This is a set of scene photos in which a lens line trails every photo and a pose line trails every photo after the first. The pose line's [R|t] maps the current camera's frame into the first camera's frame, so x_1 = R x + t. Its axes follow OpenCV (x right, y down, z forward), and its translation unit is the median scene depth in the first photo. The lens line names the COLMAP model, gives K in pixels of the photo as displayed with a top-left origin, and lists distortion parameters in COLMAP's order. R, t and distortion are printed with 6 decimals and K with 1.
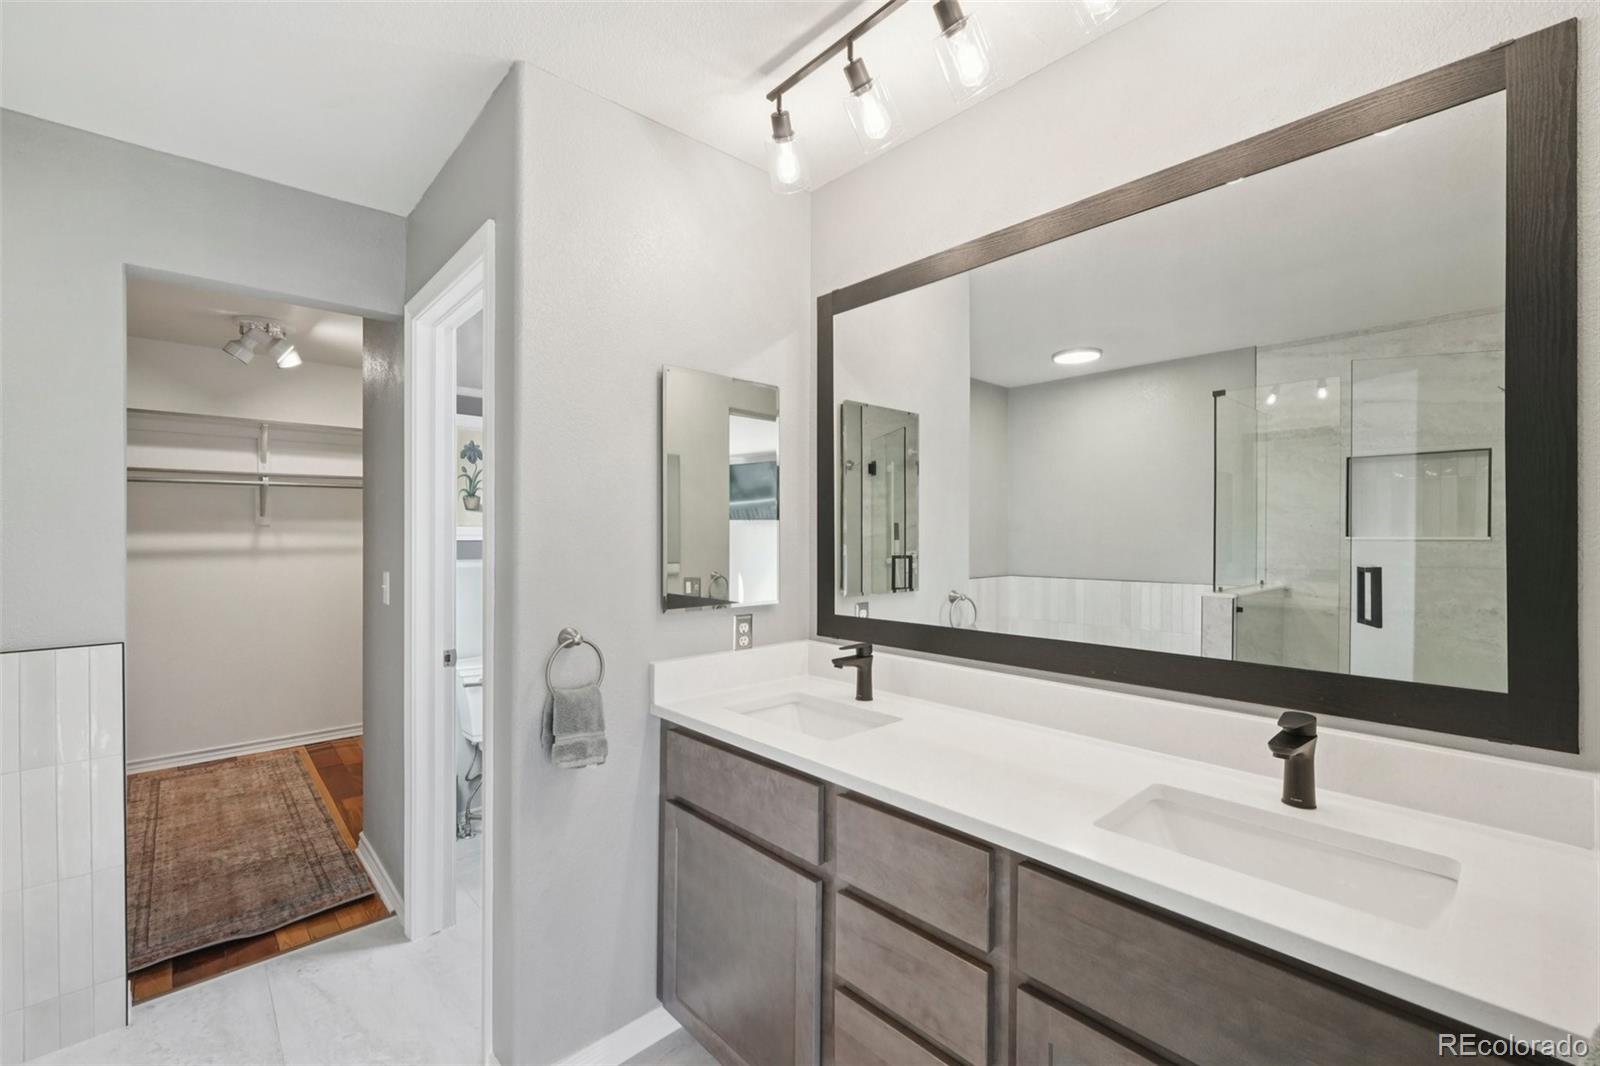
lens RADIAL K [[689.6, 0, 802.2], [0, 689.6, 531.4], [0, 0, 1]] dist [0.002290, 0.001853]
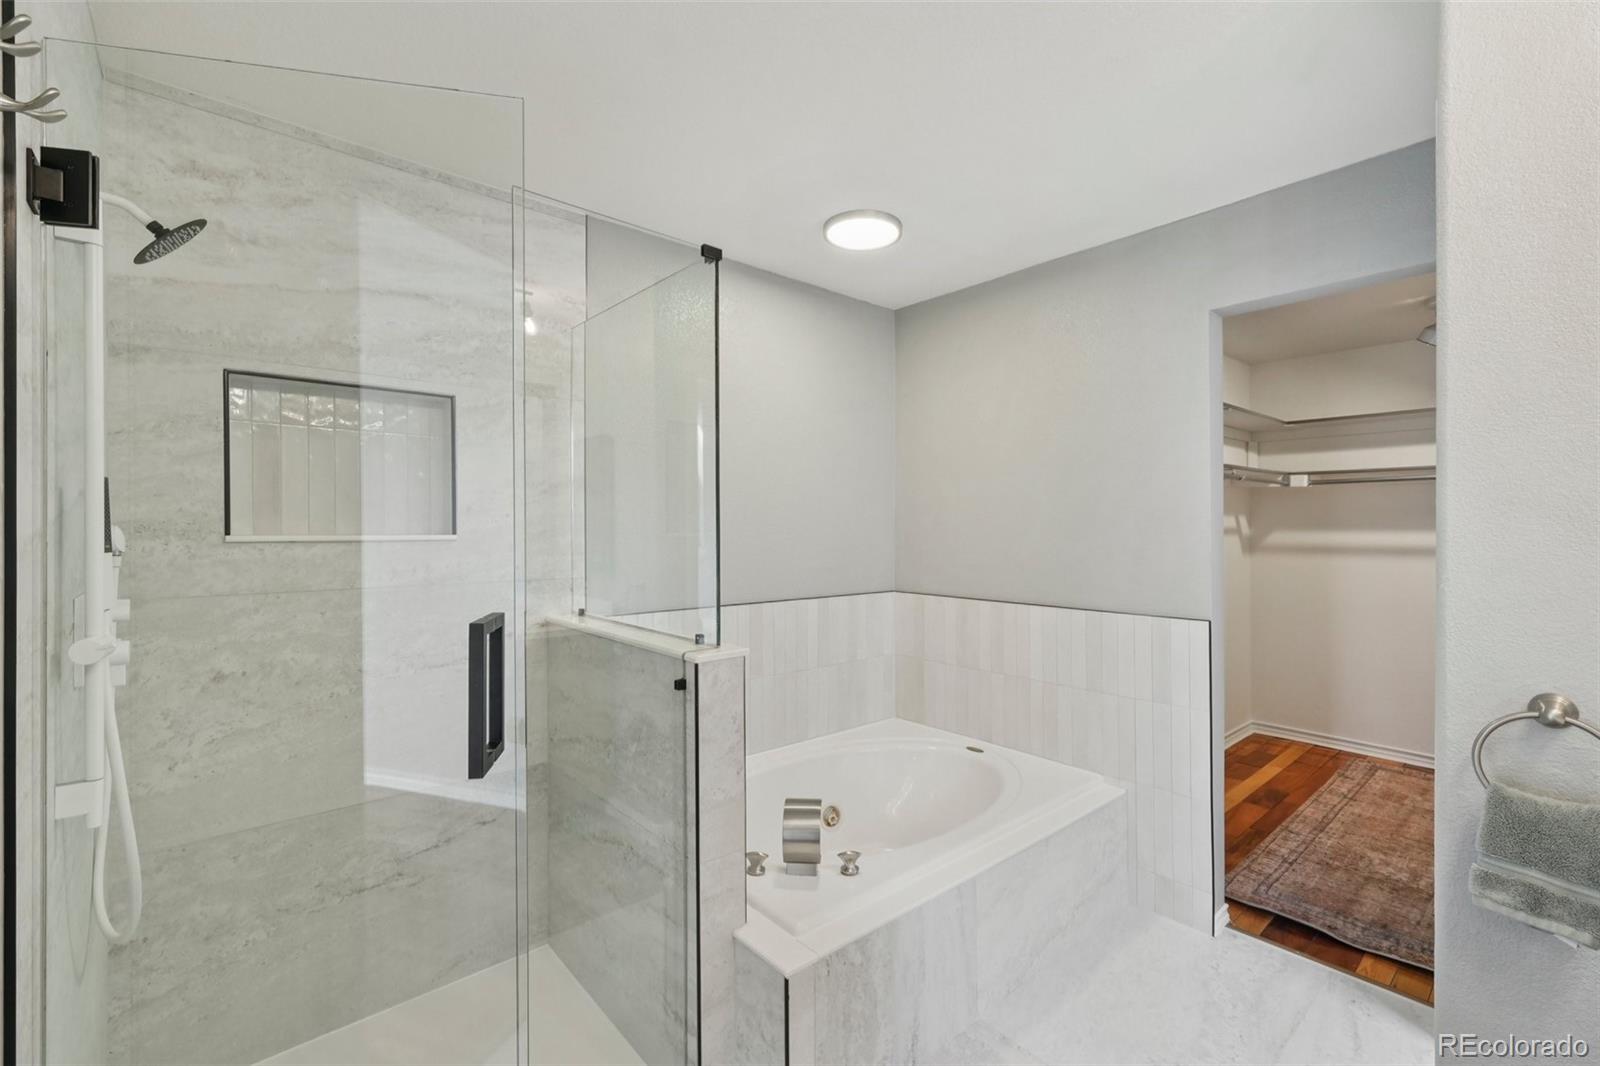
lens RADIAL K [[689.6, 0, 802.2], [0, 689.6, 525.1], [0, 0, 1]] dist [0.002290, 0.001853]
pose [[-0.033055, 0.002262, -0.999451, 0.196158], [-0.004352, 0.999988, 0.002407, -0.005884], [0.999444, 0.004429, -0.033045, 0.240174]]
